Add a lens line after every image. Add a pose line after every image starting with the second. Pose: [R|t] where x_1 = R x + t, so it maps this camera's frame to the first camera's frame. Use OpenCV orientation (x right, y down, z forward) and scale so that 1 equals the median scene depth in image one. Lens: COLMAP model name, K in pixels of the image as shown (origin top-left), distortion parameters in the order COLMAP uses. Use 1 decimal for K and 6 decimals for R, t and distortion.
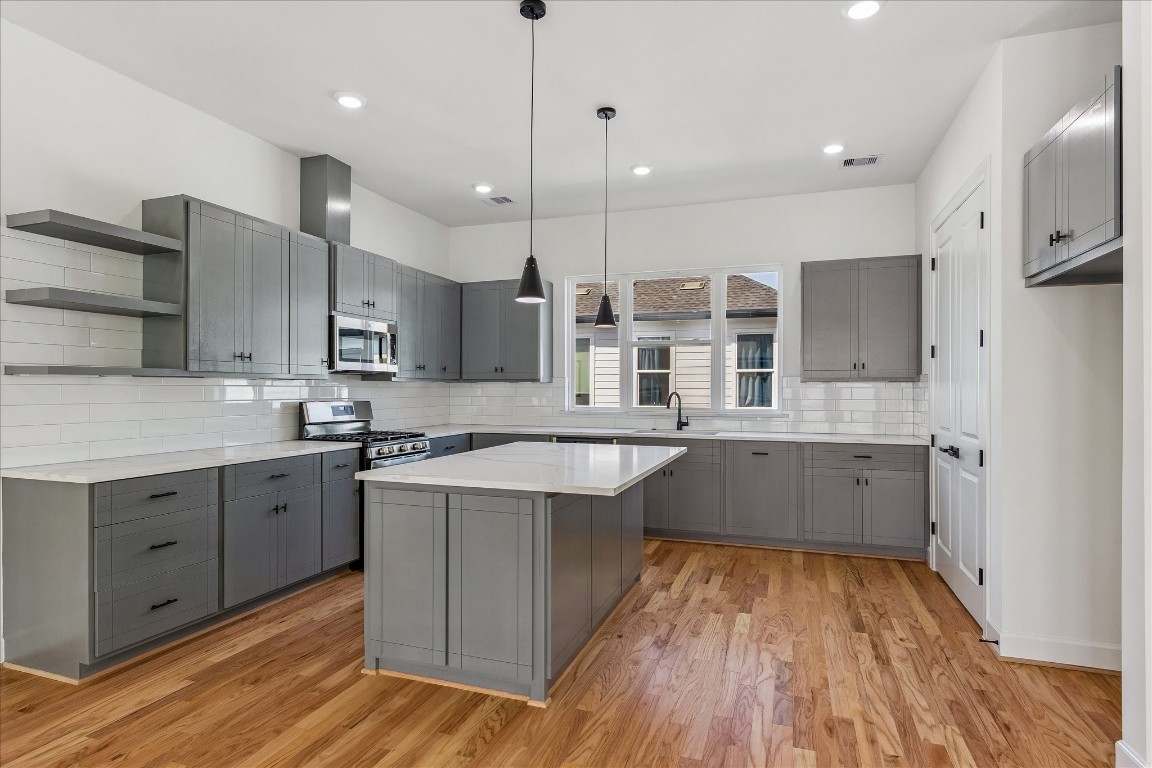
lens RADIAL K [[619.4, 0, 577.5], [0, 619.4, 383.9], [0, 0, 1]] dist [-0.003357, -0.000954]
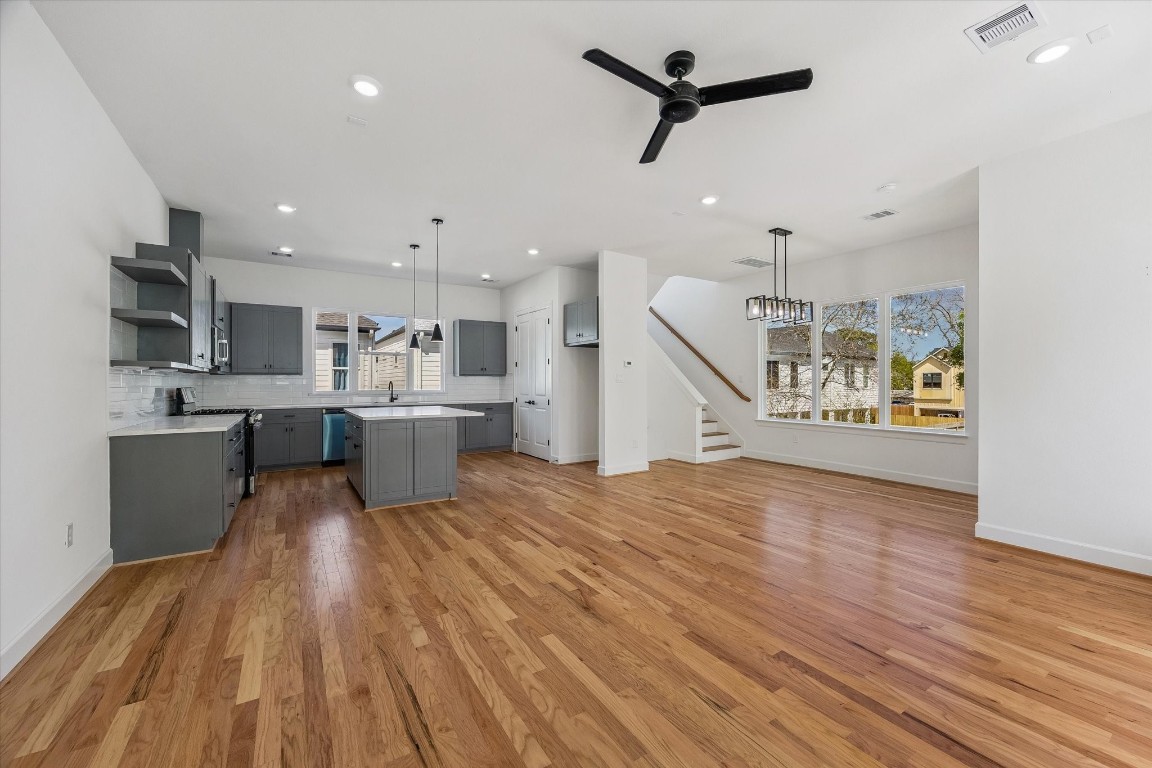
lens RADIAL K [[461.1, 0, 582.0], [0, 461.1, 380.0], [0, 0, 1]] dist [0.000604, 0.000103]
pose [[0.616975, 0.000979, 0.786982, -0.693042], [-0.003239, 0.999994, 0.001296, 0.007421], [-0.786976, -0.003348, 0.616974, -0.339516]]
